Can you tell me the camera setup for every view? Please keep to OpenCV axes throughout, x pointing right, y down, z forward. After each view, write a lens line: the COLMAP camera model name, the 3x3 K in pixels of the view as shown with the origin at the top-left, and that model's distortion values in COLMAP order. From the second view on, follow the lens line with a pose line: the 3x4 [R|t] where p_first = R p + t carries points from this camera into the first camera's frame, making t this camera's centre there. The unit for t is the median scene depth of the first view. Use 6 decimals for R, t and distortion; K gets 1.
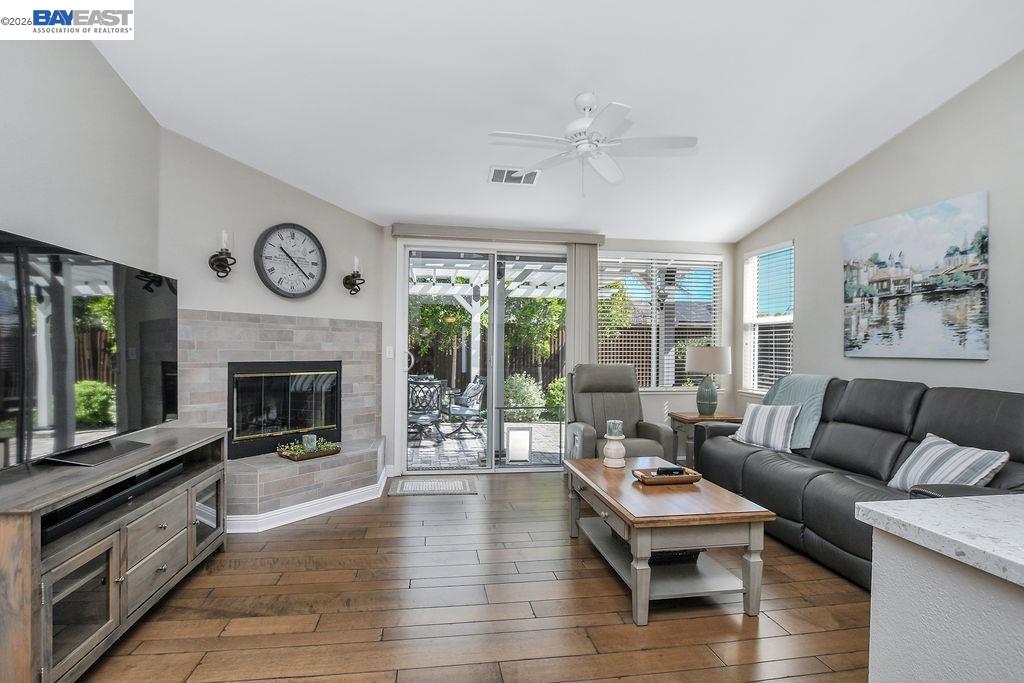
lens RADIAL K [[491.1, 0, 502.6], [0, 491.1, 347.8], [0, 0, 1]] dist [-0.026997, -0.000436]
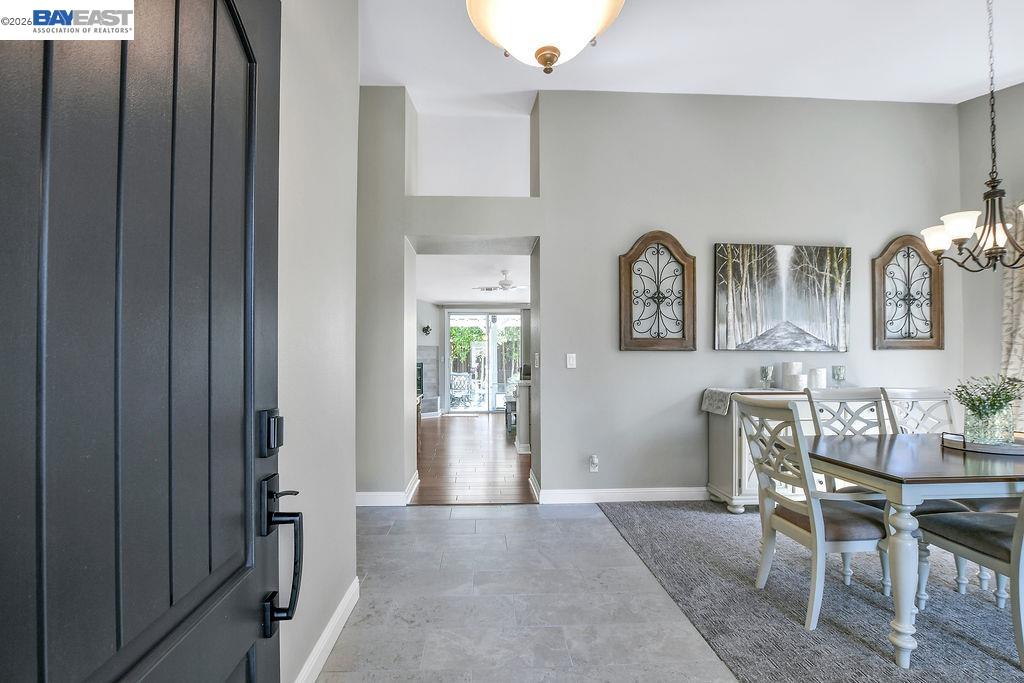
lens RADIAL K [[489.7, 0, 504.2], [0, 489.7, 348.7], [0, 0, 1]] dist [-0.023728, 0.000739]
pose [[0.994673, -0.015219, -0.101955, 0.362535], [0.013483, 0.999753, -0.017694, 0.006271], [0.102199, 0.016225, 0.994632, -1.540804]]
